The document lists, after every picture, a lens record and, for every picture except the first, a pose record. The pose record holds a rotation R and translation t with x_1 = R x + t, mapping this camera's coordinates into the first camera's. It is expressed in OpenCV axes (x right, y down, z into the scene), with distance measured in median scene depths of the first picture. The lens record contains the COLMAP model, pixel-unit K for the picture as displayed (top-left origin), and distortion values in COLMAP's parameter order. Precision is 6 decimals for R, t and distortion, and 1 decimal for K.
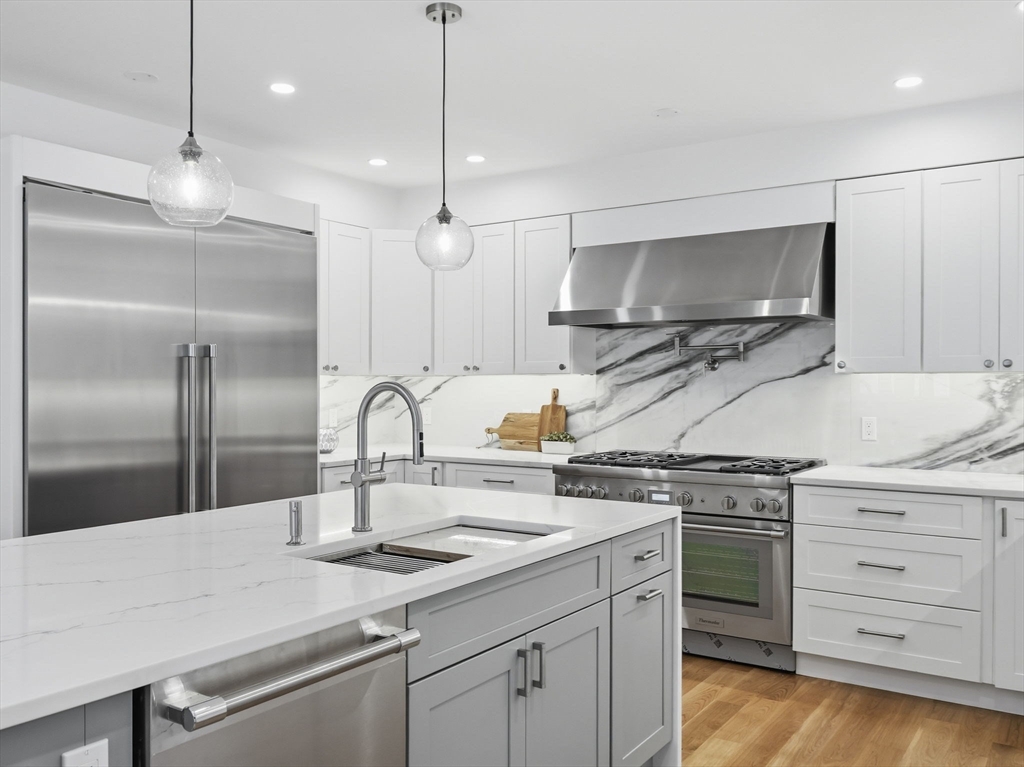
lens RADIAL K [[864.8, 0, 515.9], [0, 864.8, 386.0], [0, 0, 1]] dist [0.015485, -0.041594]
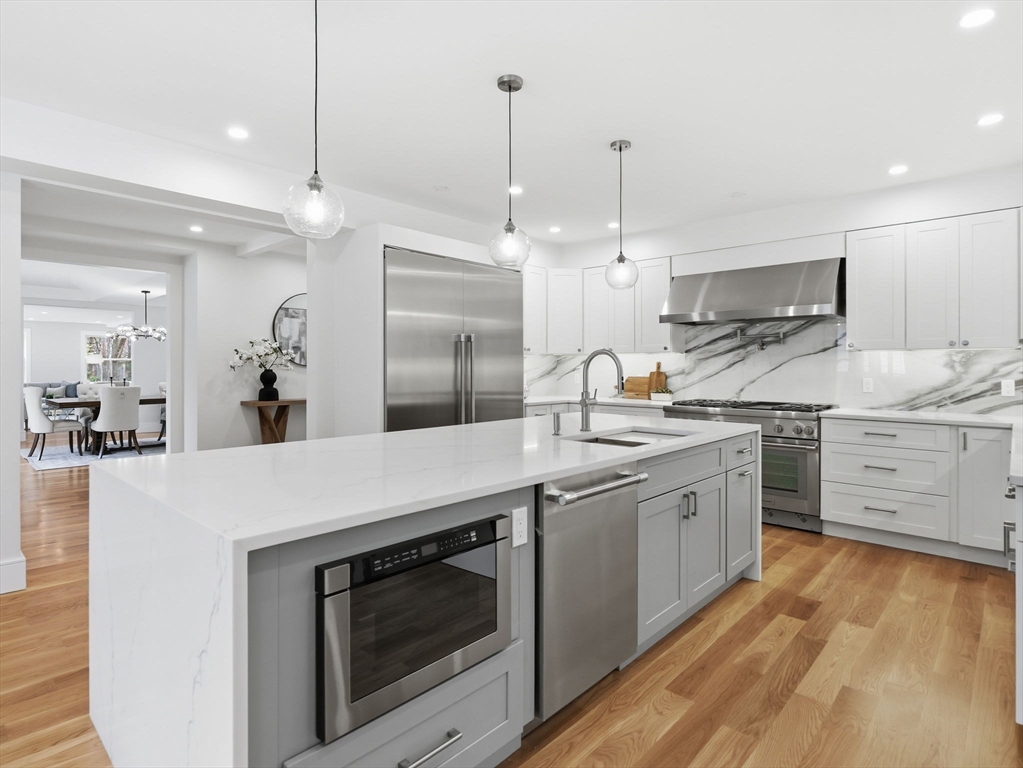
lens RADIAL K [[547.6, 0, 509.0], [0, 547.6, 363.0], [0, 0, 1]] dist [-0.013853, -0.001916]
pose [[0.987643, 0.001958, -0.156709, -0.093786], [-0.003616, 0.999940, -0.010296, 0.021384], [0.156680, 0.010735, 0.987591, -0.103517]]
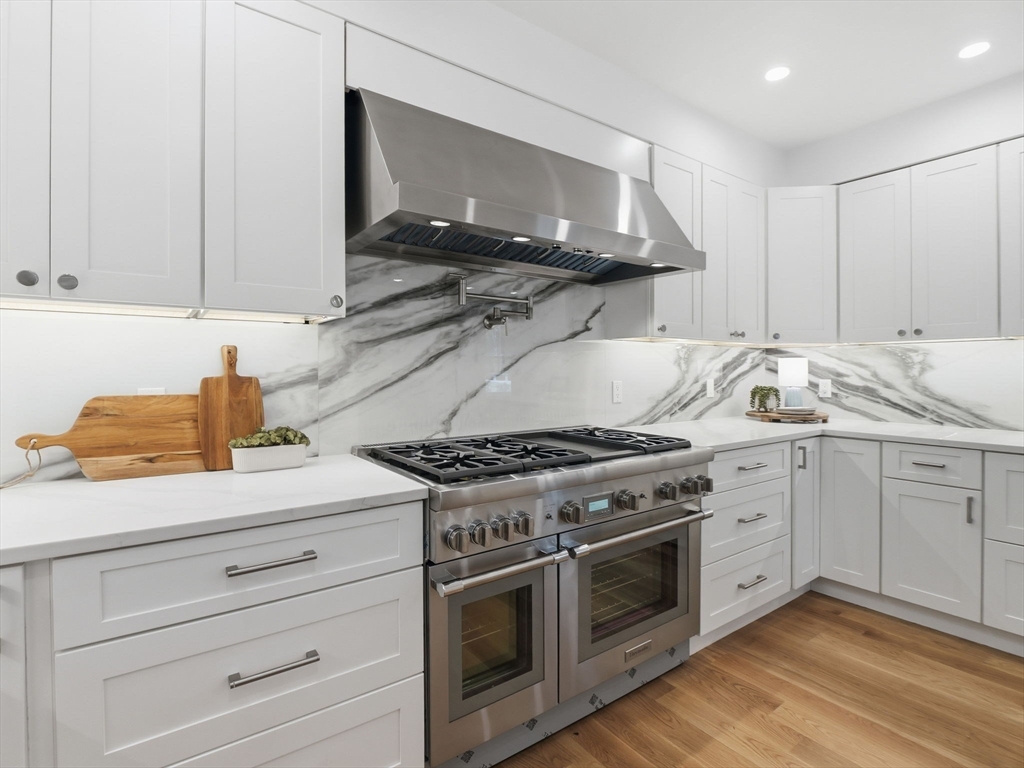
lens RADIAL K [[509.8, 0, 515.0], [0, 509.8, 373.9], [0, 0, 1]] dist [-0.014174, -0.000599]
pose [[0.355668, -0.008043, 0.934578, -0.230756], [0.000929, 0.999966, 0.008253, 0.022485], [-0.934612, -0.002067, 0.355663, 0.925898]]
